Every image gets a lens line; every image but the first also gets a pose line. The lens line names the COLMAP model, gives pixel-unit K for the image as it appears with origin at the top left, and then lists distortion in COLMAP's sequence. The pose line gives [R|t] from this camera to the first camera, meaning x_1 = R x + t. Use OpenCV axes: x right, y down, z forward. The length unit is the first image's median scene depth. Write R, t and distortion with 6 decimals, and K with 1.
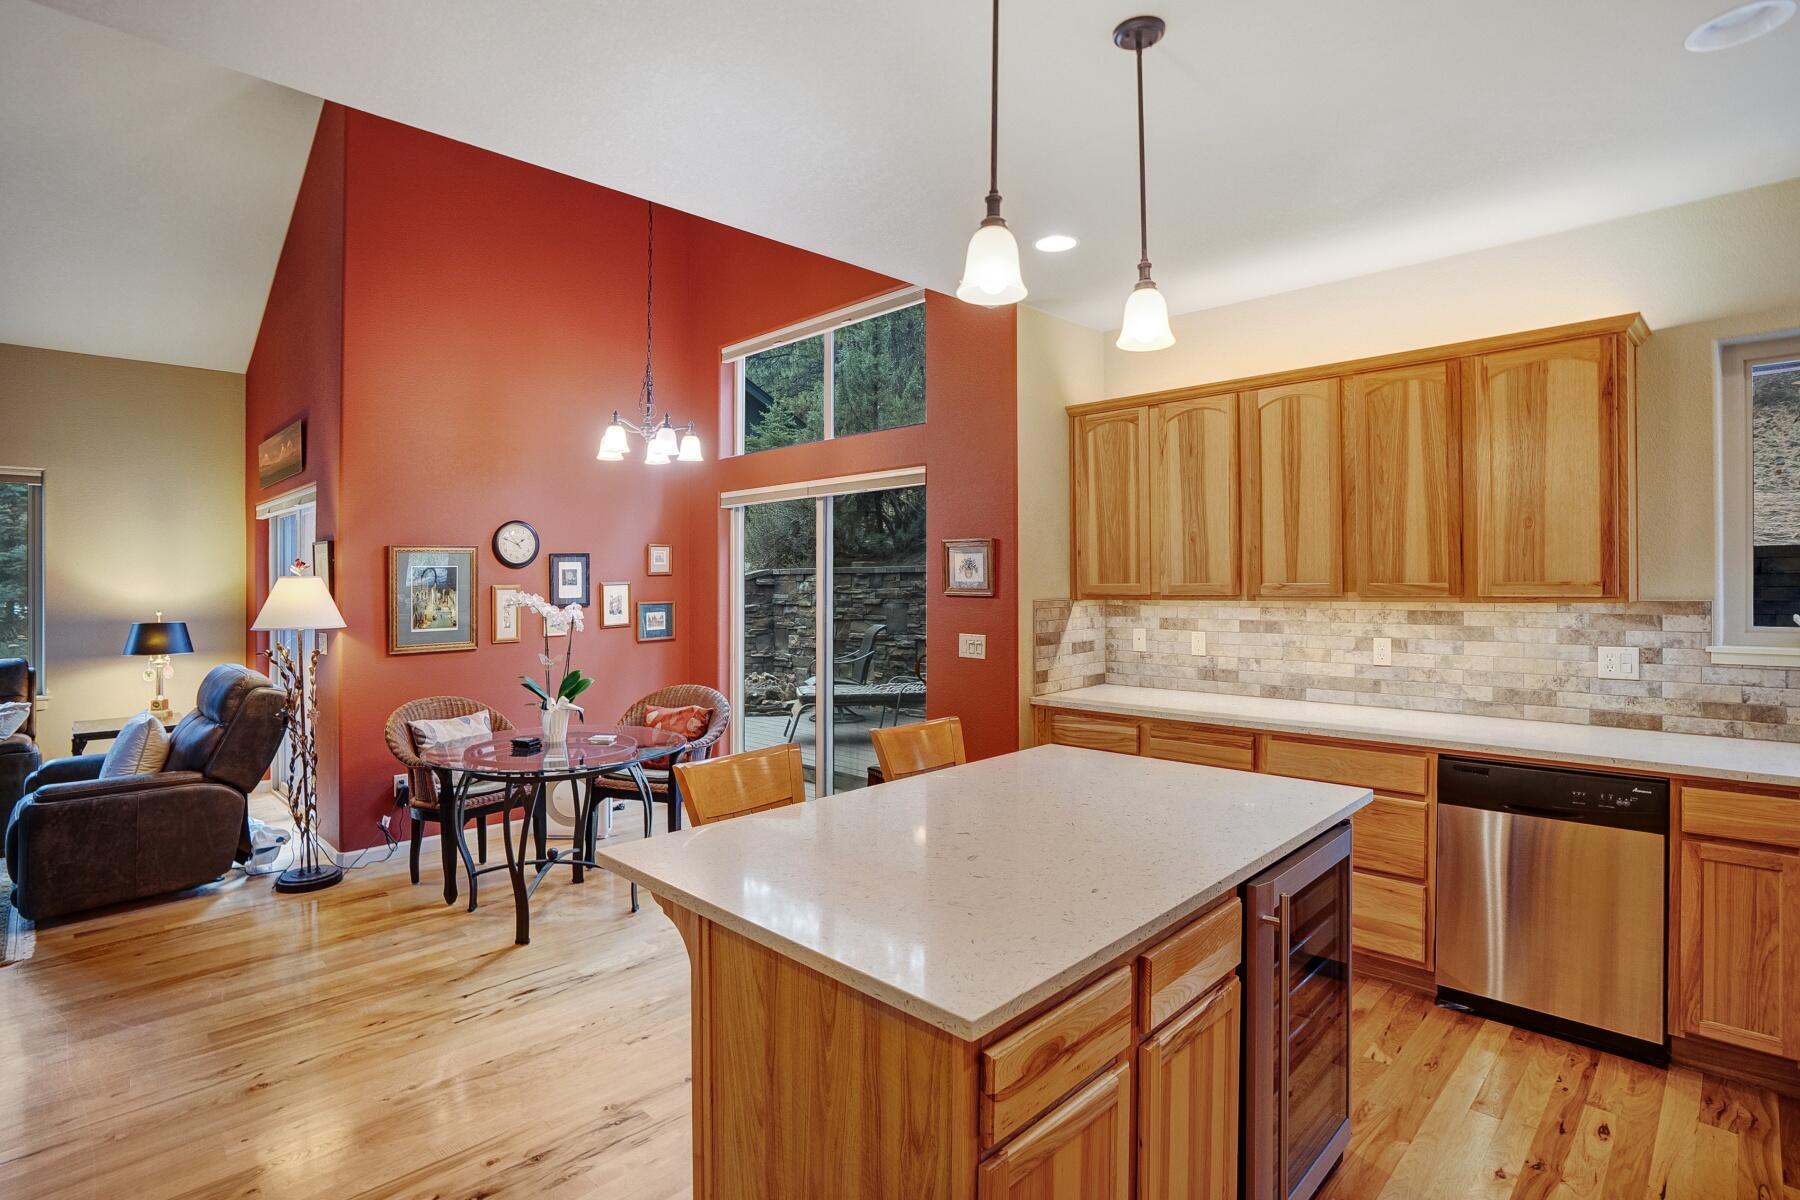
lens RADIAL K [[886.2, 0, 821.3], [0, 886.2, 577.0], [0, 0, 1]] dist [-0.043339, 0.000720]
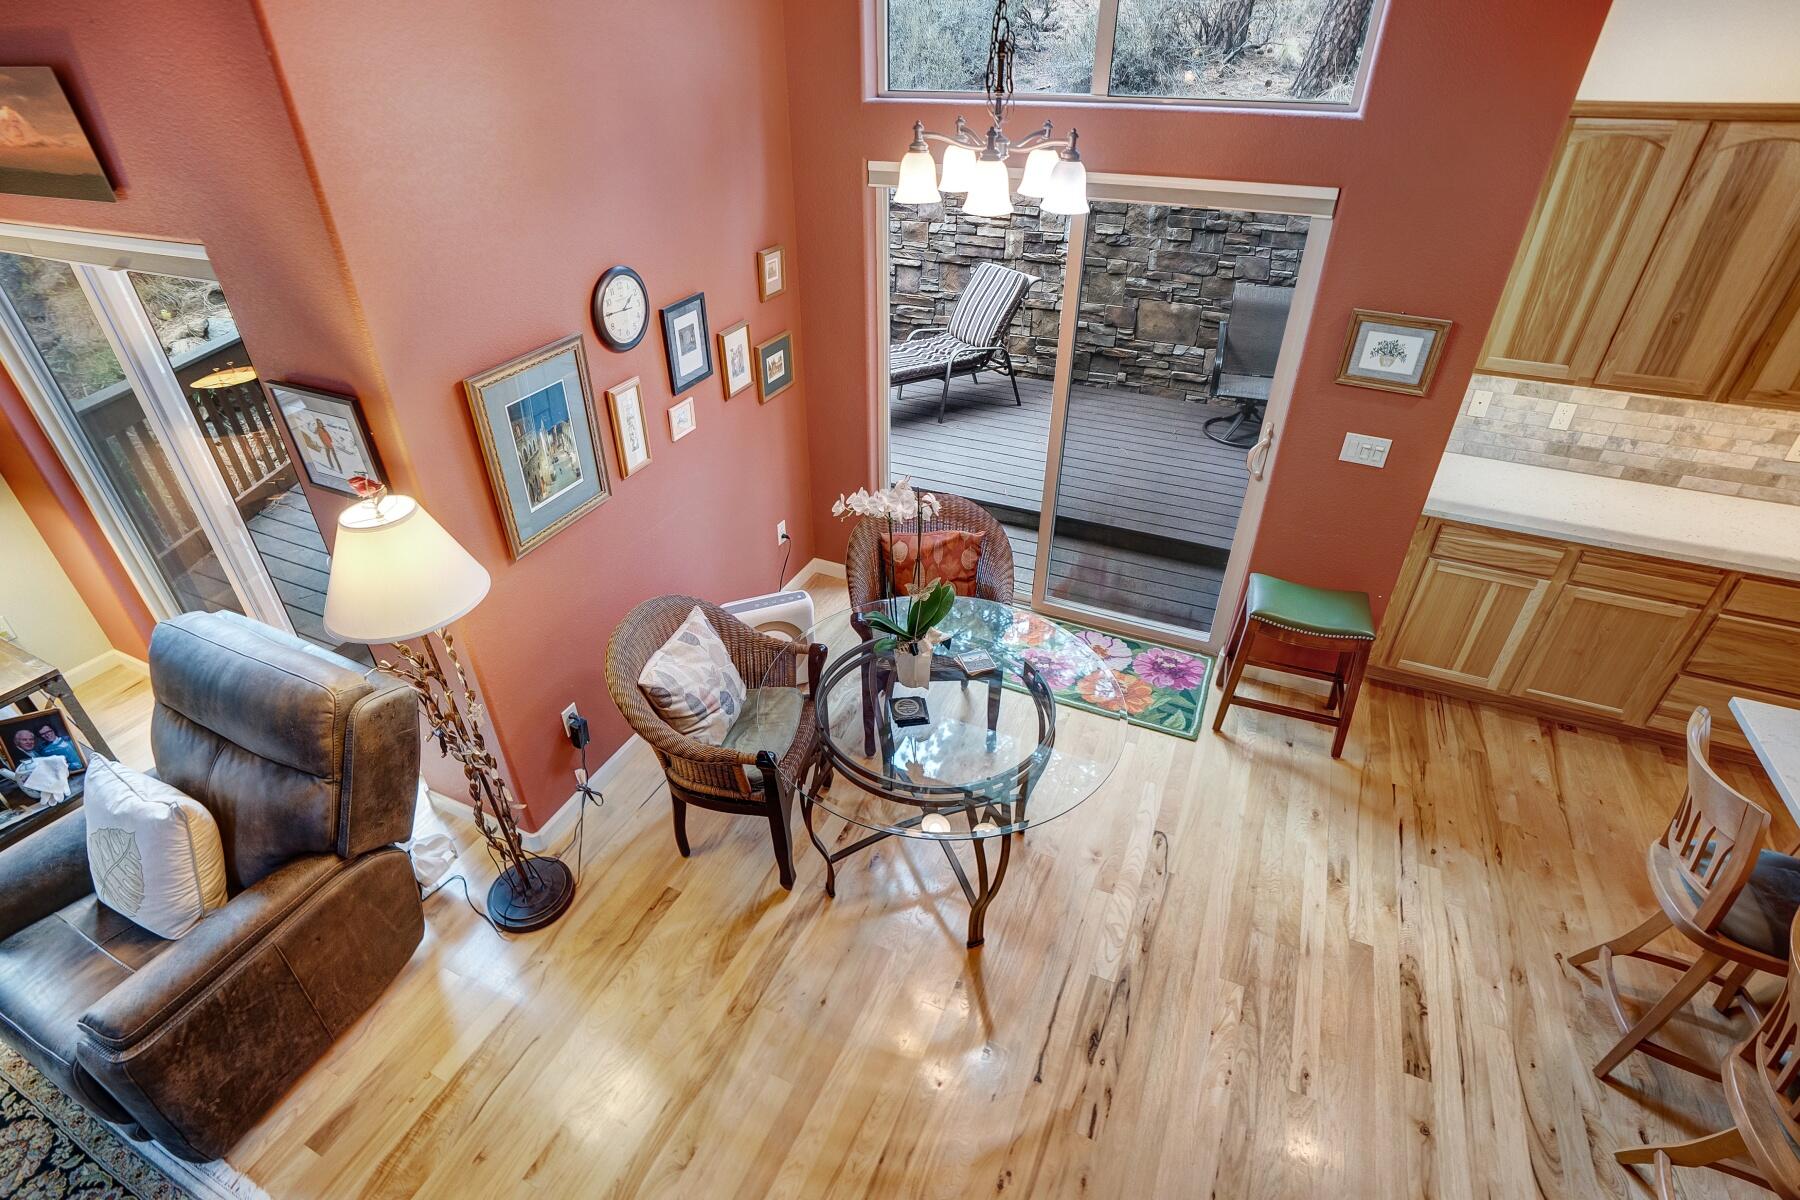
lens RADIAL K [[870.4, 0, 888.4], [0, 870.4, 626.8], [0, 0, 1]] dist [-0.070603, 0.033065]
pose [[0.924235, -0.219011, 0.312767, -0.494117], [0.004600, 0.825467, 0.564431, -0.222575], [-0.381796, -0.520229, 0.763933, 0.475210]]
